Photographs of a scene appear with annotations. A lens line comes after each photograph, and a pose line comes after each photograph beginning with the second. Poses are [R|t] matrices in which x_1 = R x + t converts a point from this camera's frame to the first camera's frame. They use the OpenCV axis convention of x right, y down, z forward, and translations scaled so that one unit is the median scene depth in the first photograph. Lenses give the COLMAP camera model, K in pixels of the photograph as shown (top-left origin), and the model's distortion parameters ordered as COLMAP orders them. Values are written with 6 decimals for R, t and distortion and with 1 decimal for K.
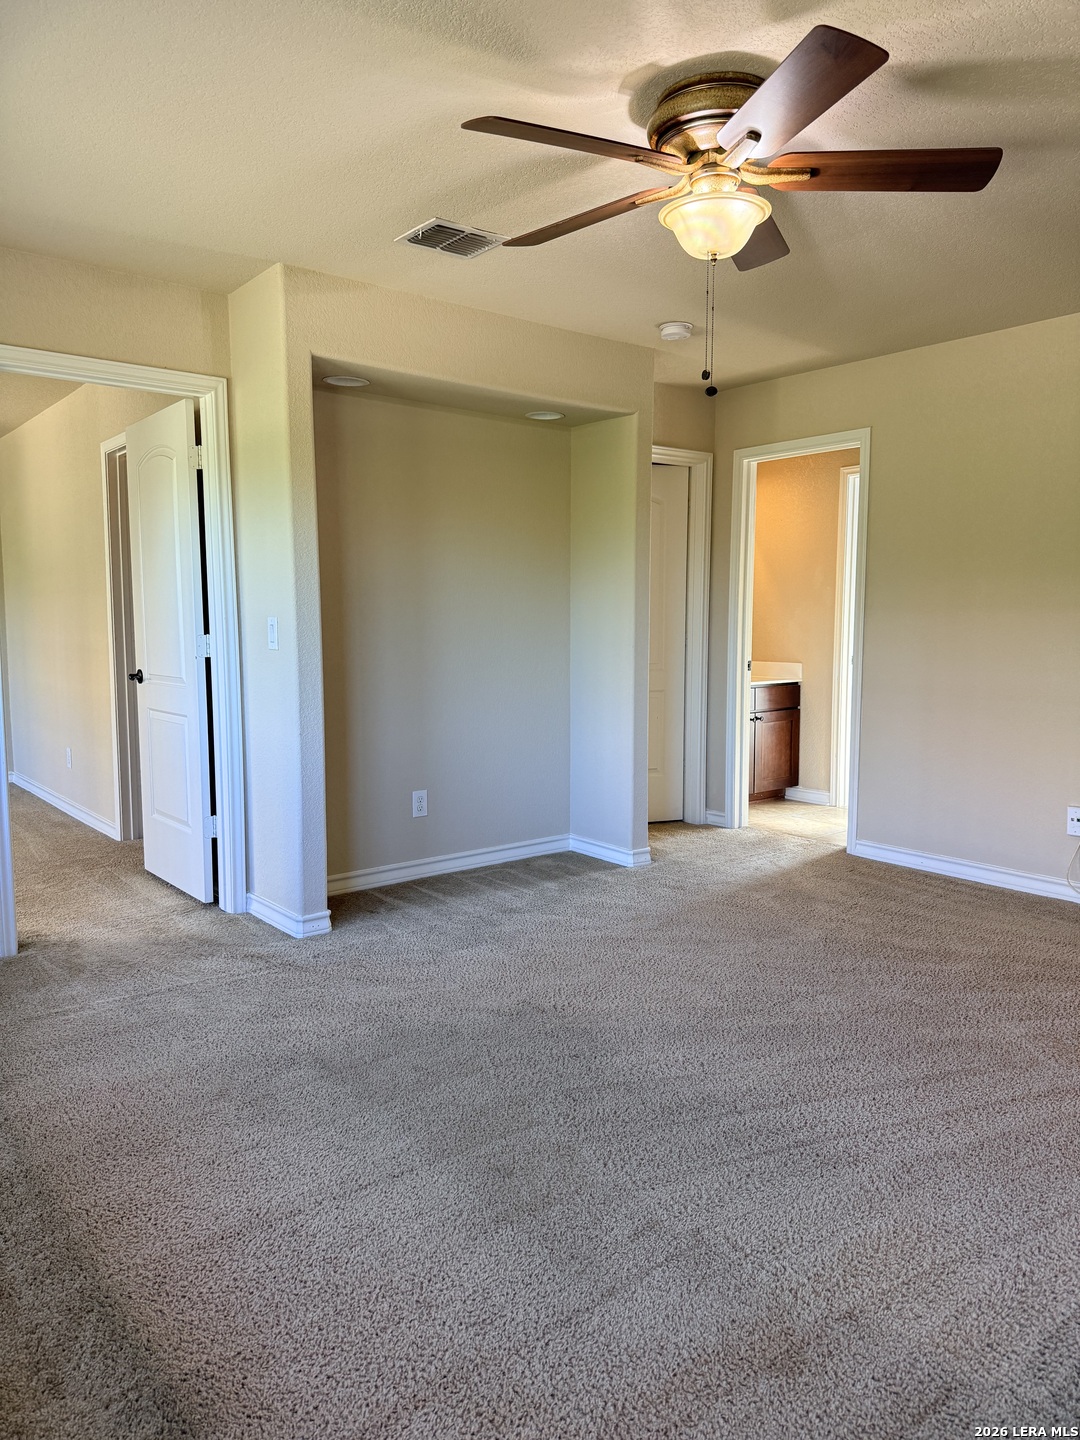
lens RADIAL K [[1012.4, 0, 536.0], [0, 1012.4, 712.7], [0, 0, 1]] dist [0.042220, -0.032459]
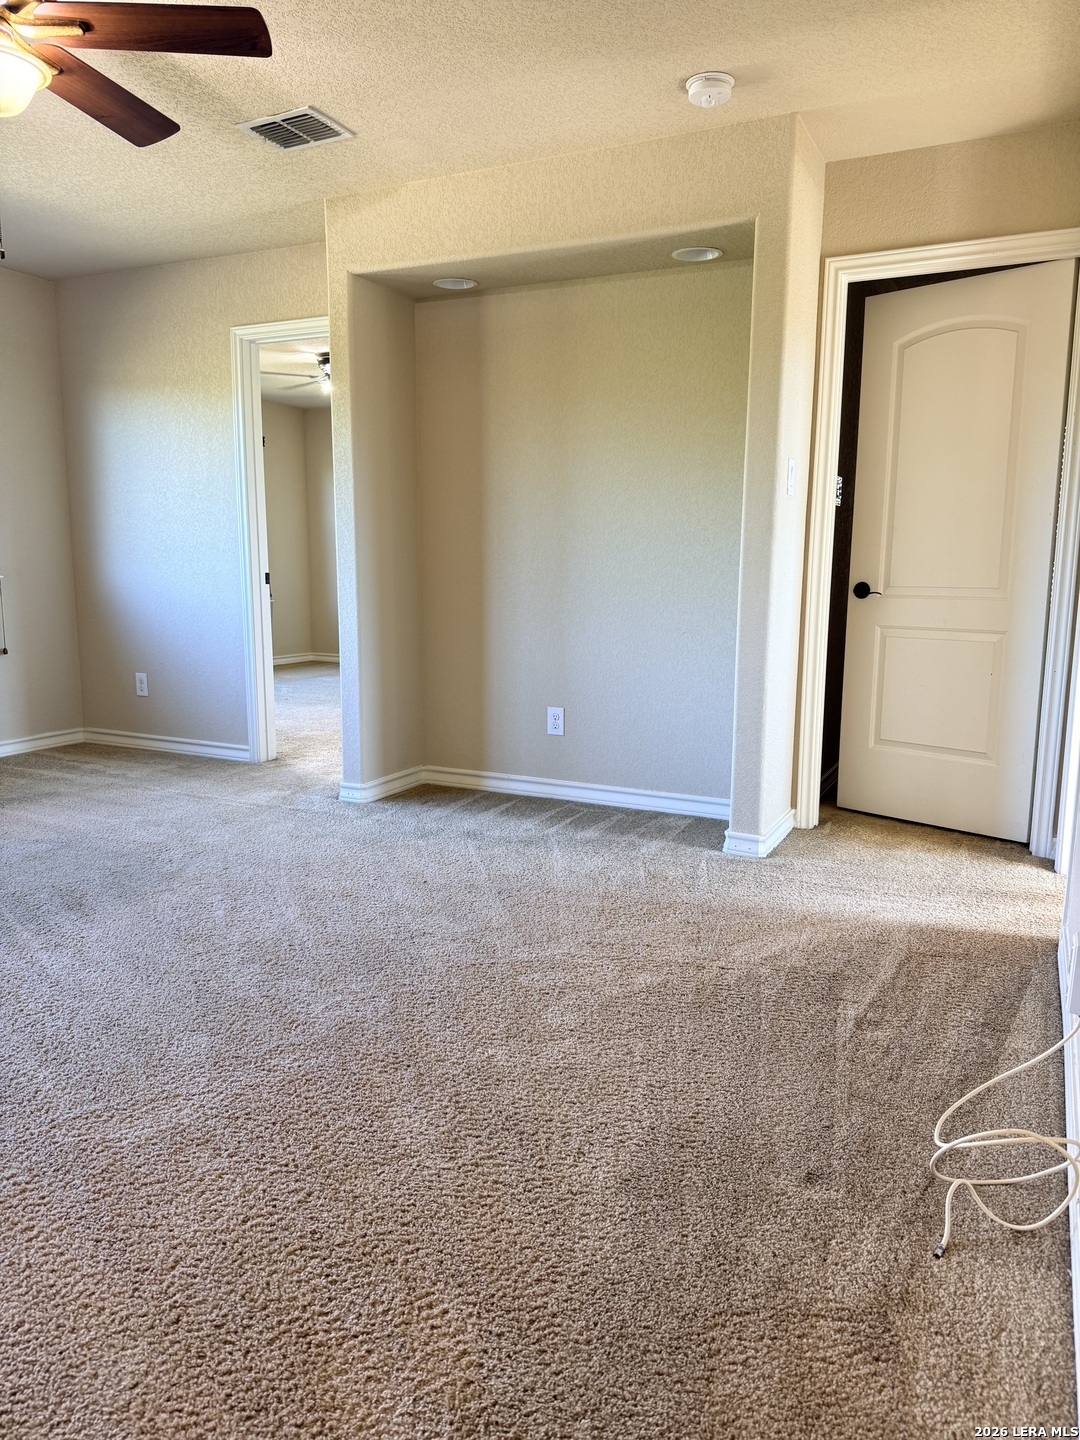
lens RADIAL K [[1012.4, 0, 532.3], [0, 1012.4, 718.8], [0, 0, 1]] dist [0.042220, -0.032459]
pose [[0.424991, 0.143490, -0.893752, 0.809330], [-0.092239, 0.989081, 0.114934, -0.021836], [0.900486, 0.033593, 0.433587, 0.636772]]
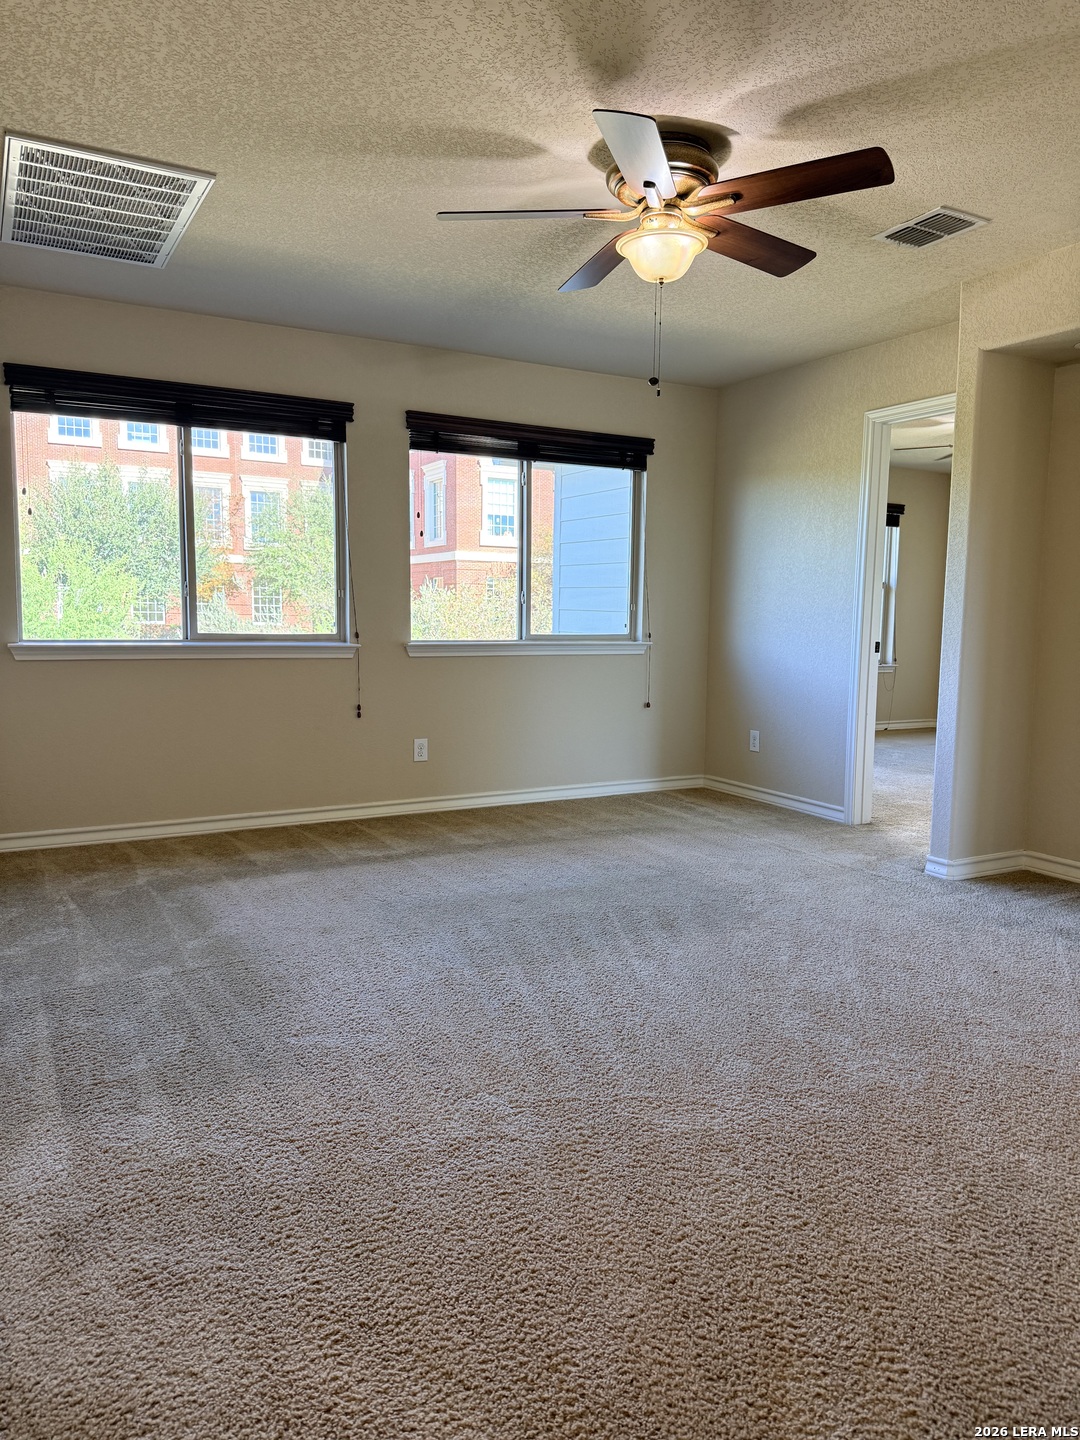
lens RADIAL K [[1012.4, 0, 536.1], [0, 1012.4, 711.3], [0, 0, 1]] dist [0.042220, -0.032459]
pose [[-0.168024, 0.091640, -0.981514, 0.869275], [-0.111973, 0.987452, 0.111363, -0.033975], [0.979403, 0.128614, -0.155654, 0.667915]]
